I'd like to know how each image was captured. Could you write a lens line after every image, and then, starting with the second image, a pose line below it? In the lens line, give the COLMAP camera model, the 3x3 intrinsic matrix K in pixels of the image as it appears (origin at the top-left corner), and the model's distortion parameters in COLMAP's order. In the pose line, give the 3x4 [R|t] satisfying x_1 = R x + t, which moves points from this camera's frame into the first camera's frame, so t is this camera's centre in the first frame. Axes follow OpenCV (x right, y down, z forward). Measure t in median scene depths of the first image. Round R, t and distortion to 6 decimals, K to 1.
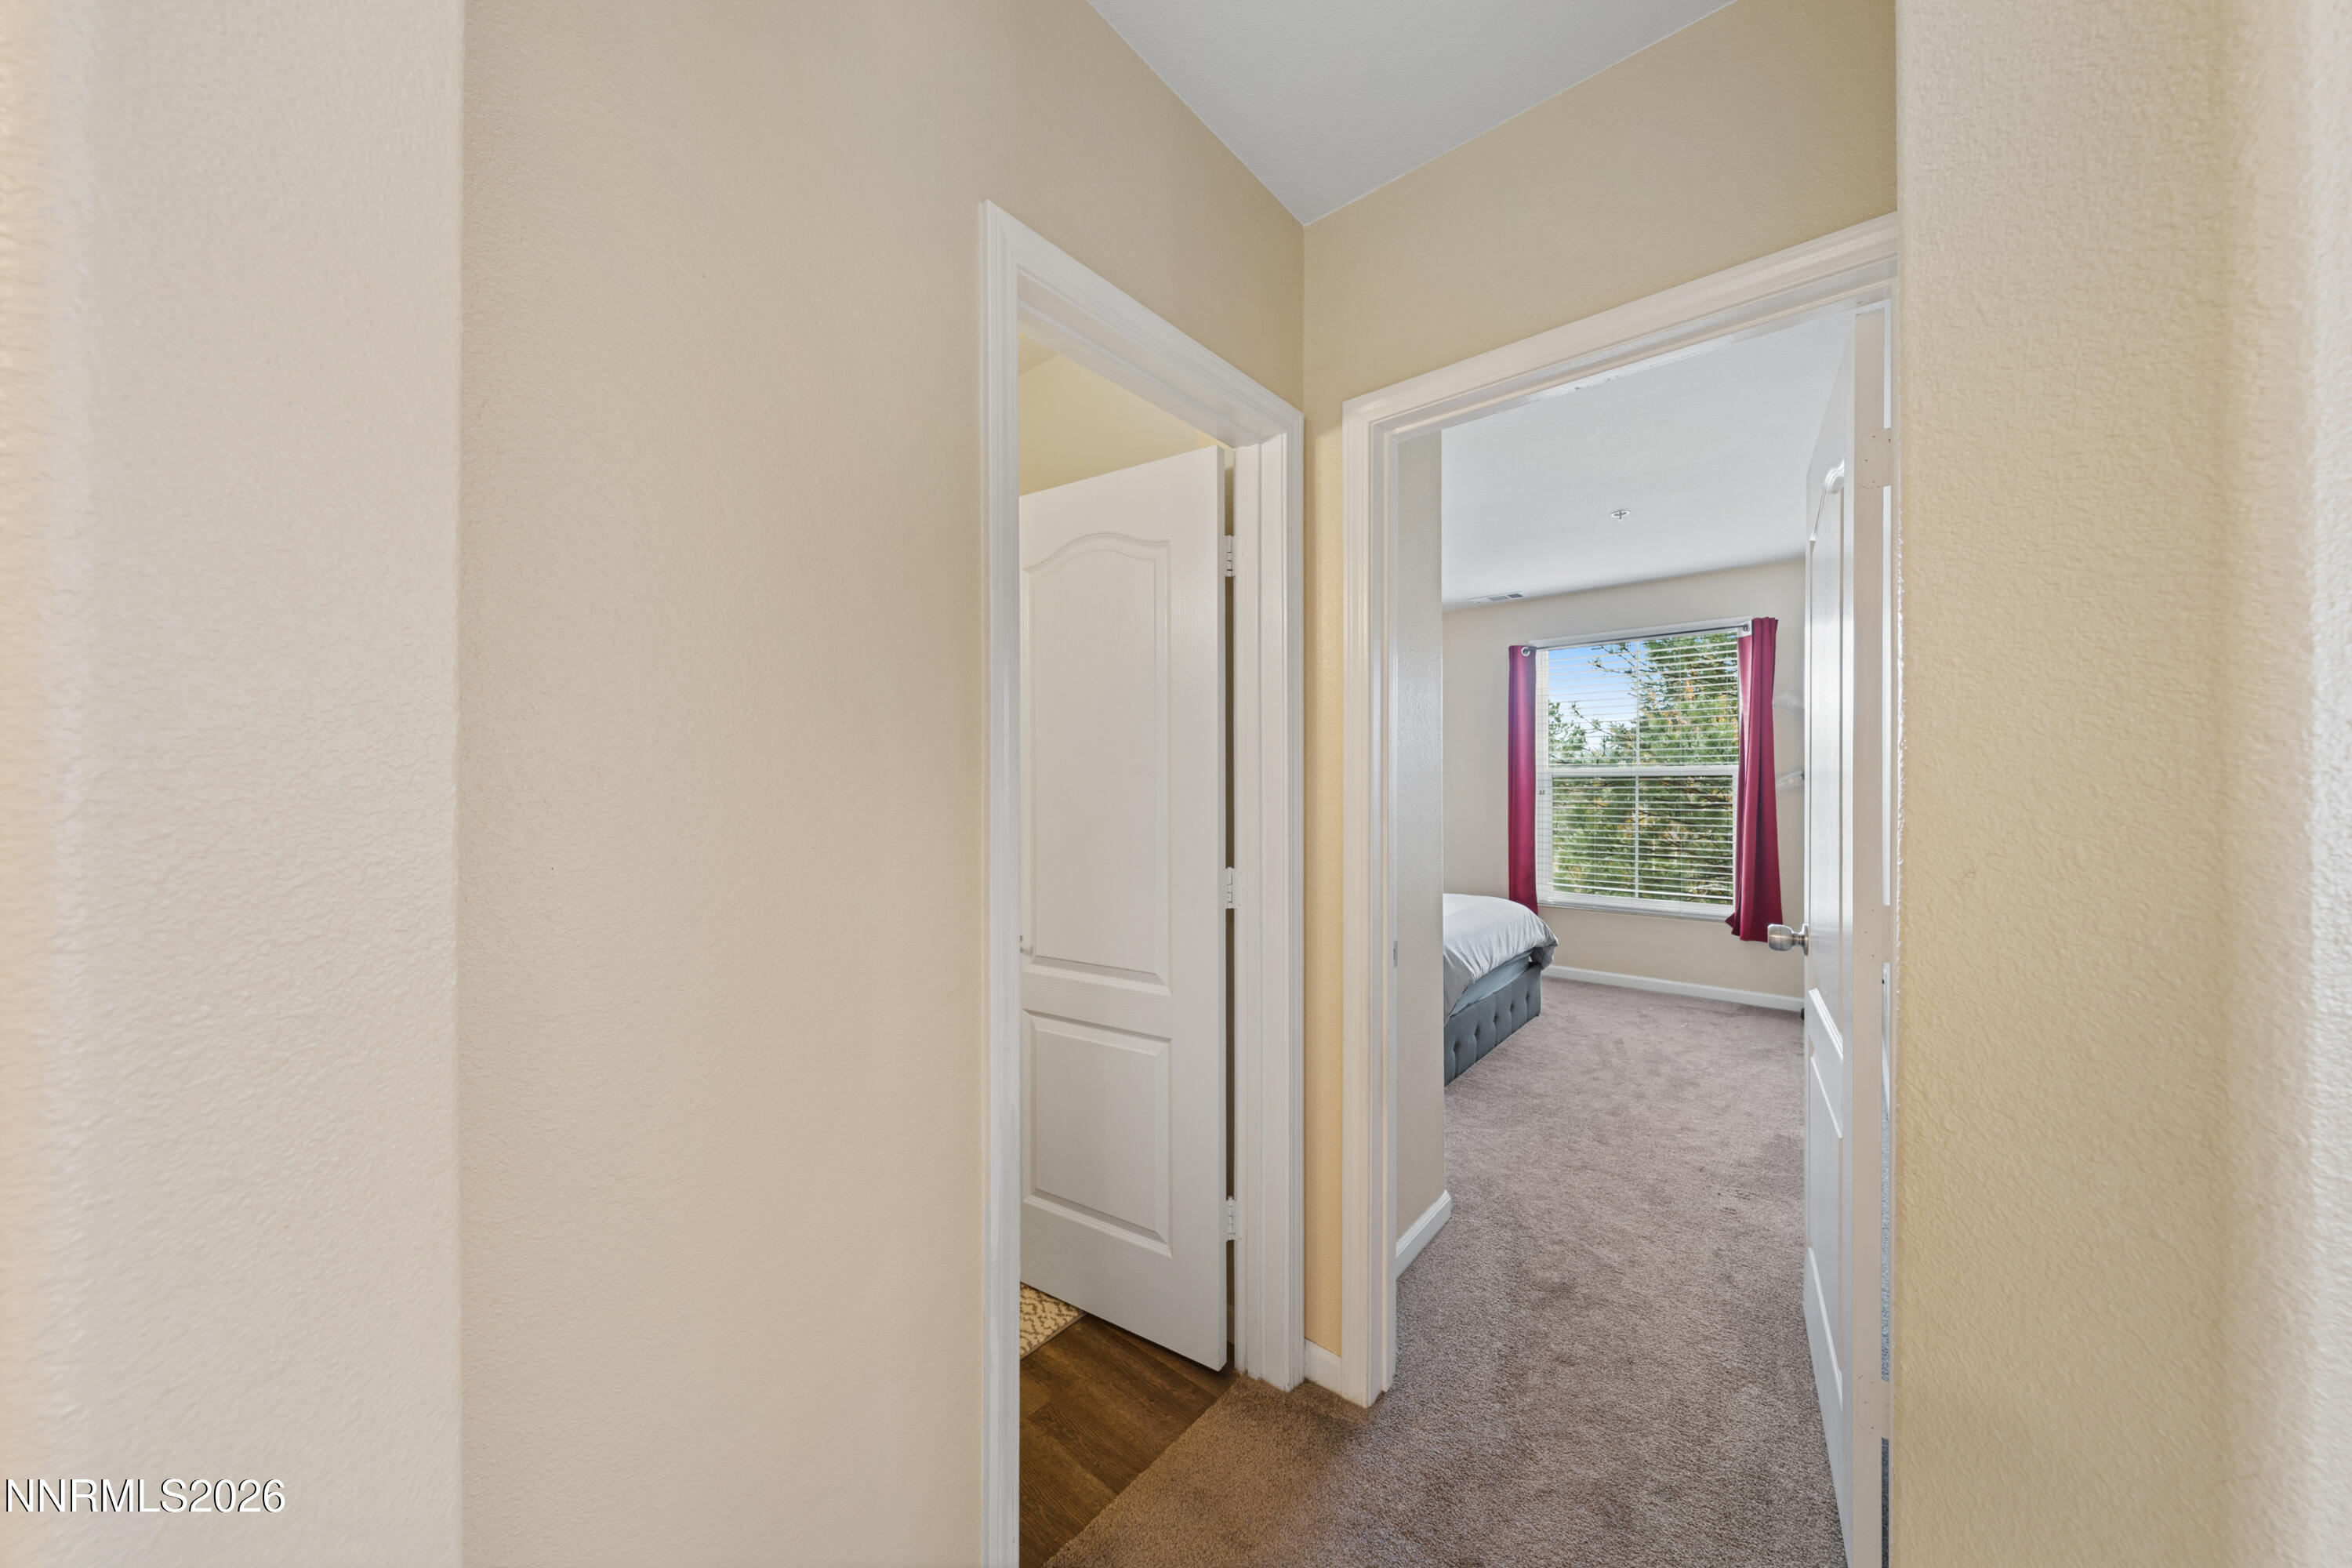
lens RADIAL K [[799.4, 0, 1174.6], [0, 799.4, 775.0], [0, 0, 1]] dist [-0.001517, -0.000142]
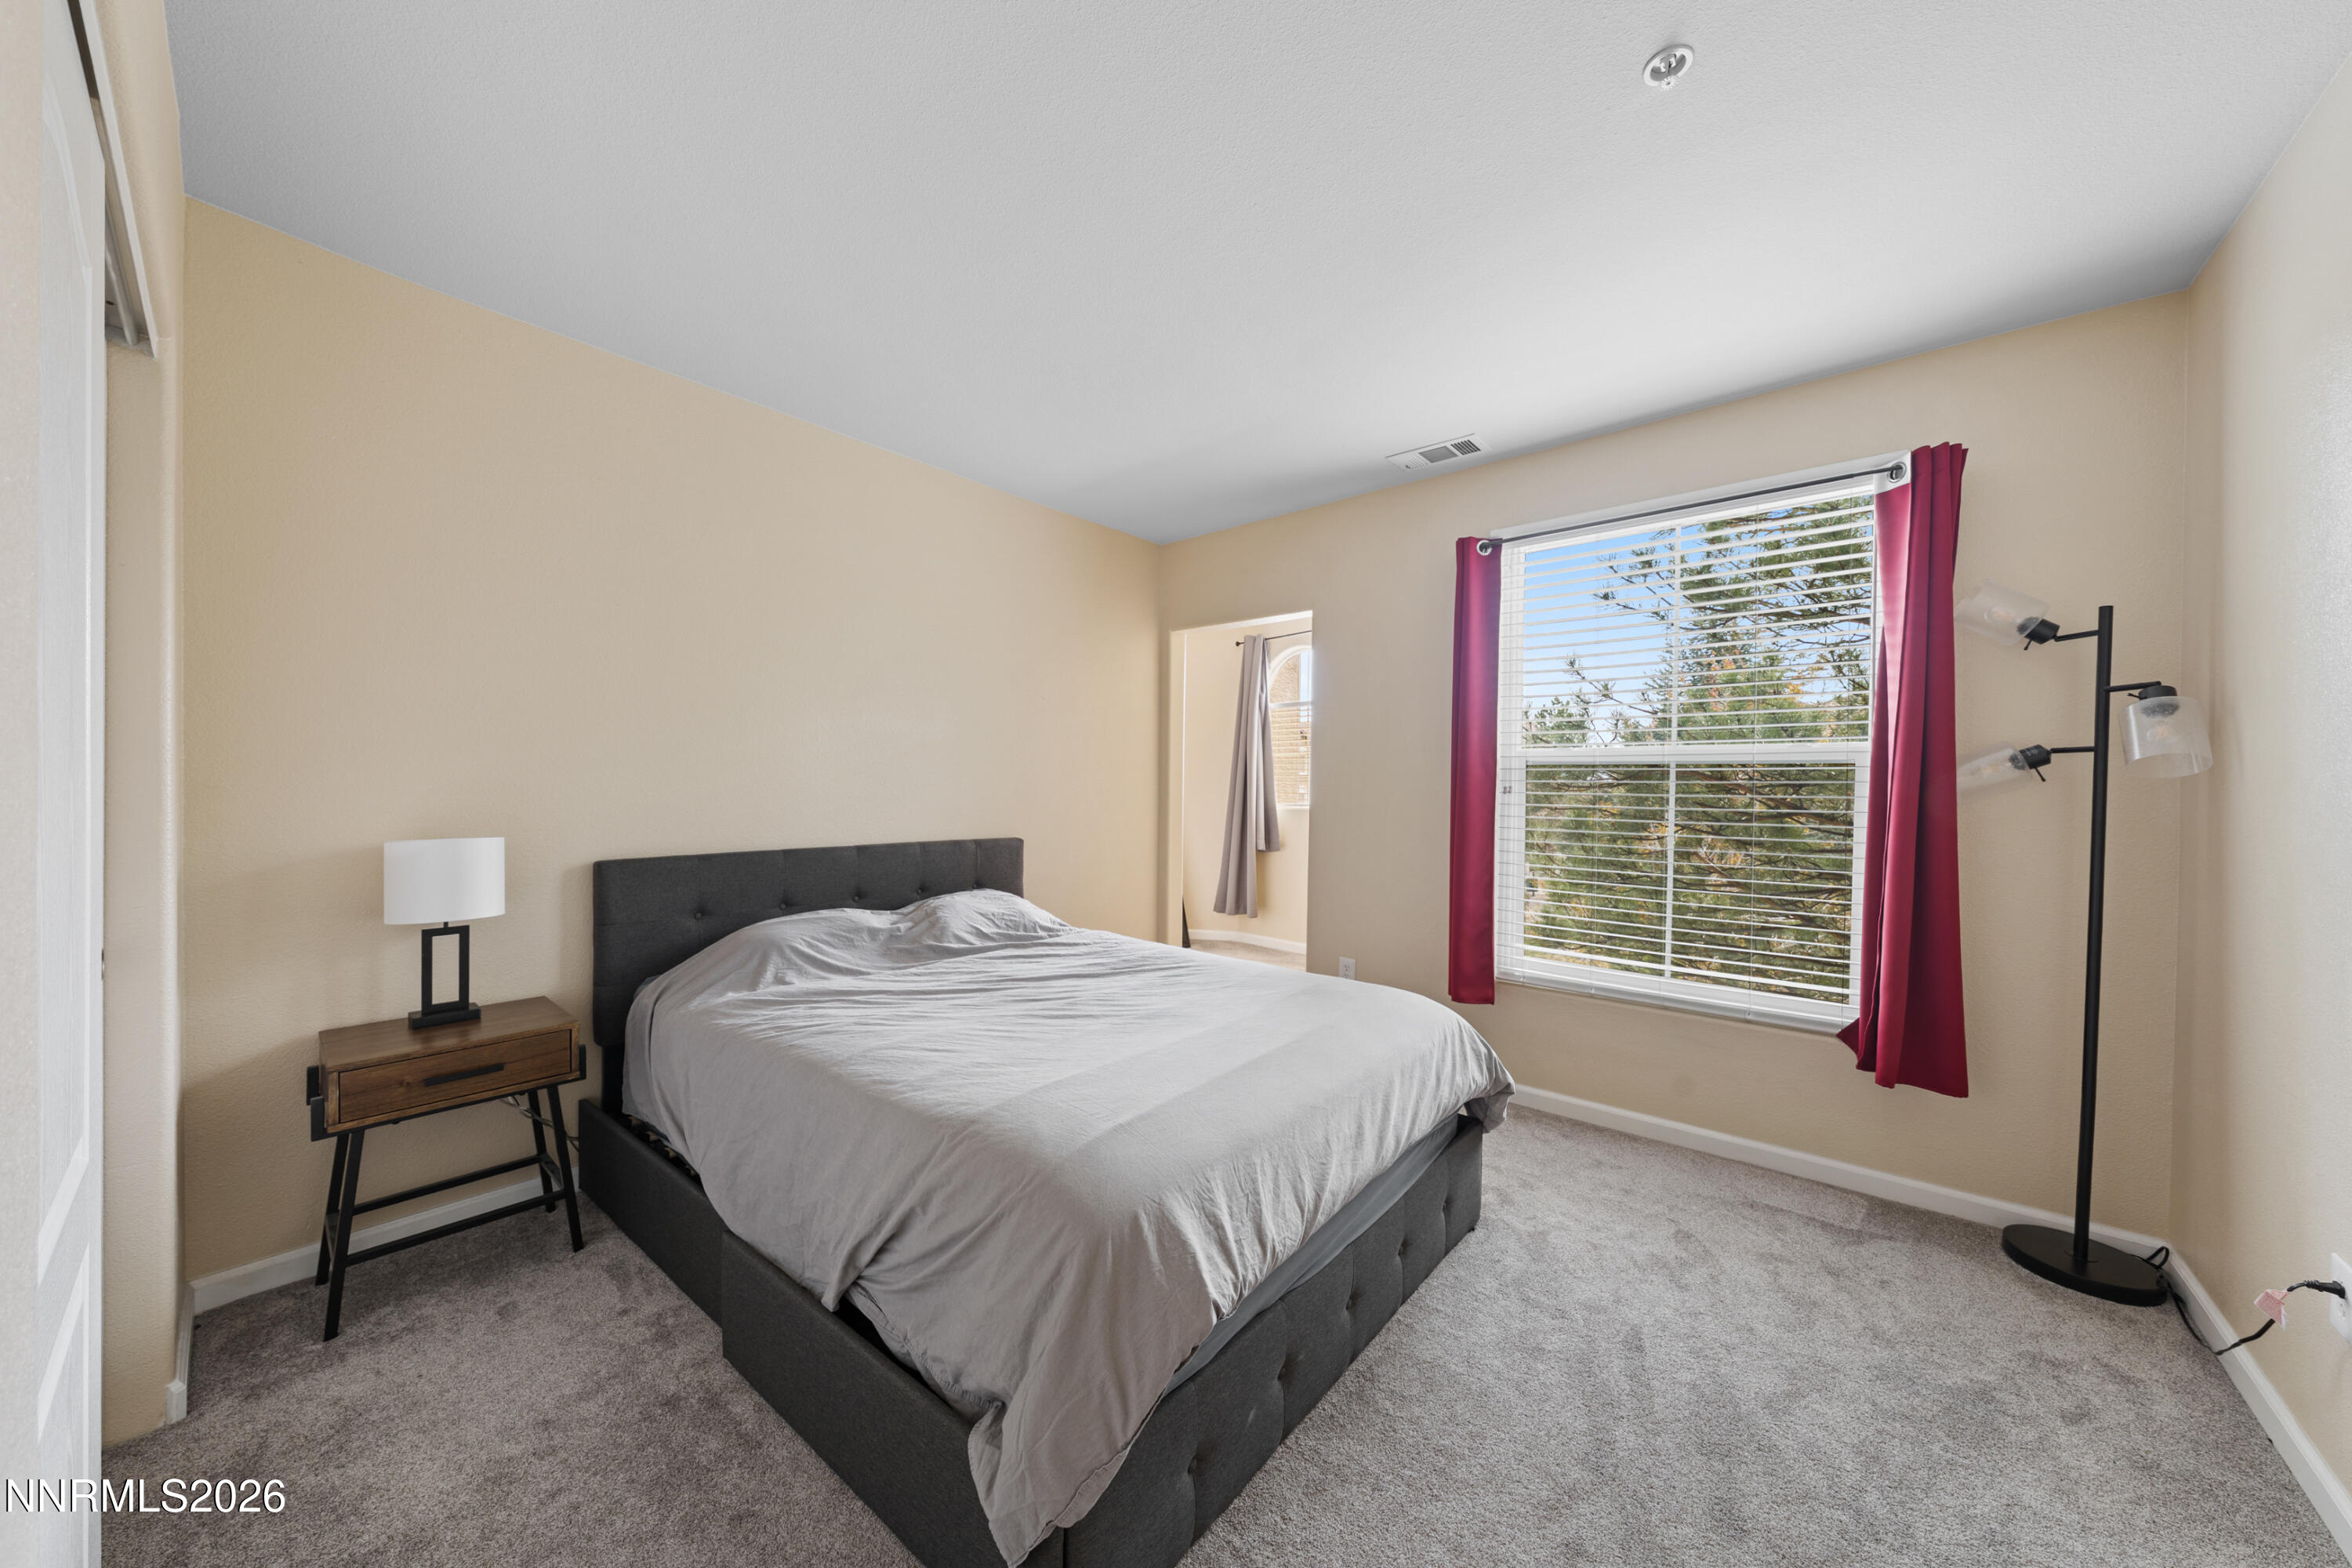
lens RADIAL K [[799.4, 0, 1184.2], [0, 799.4, 786.2], [0, 0, 1]] dist [-0.001517, -0.000142]
pose [[0.999925, 0.011261, -0.004863, 0.255249], [-0.011188, 0.999829, 0.014739, 0.014474], [0.005028, -0.014684, 0.999880, 0.468607]]
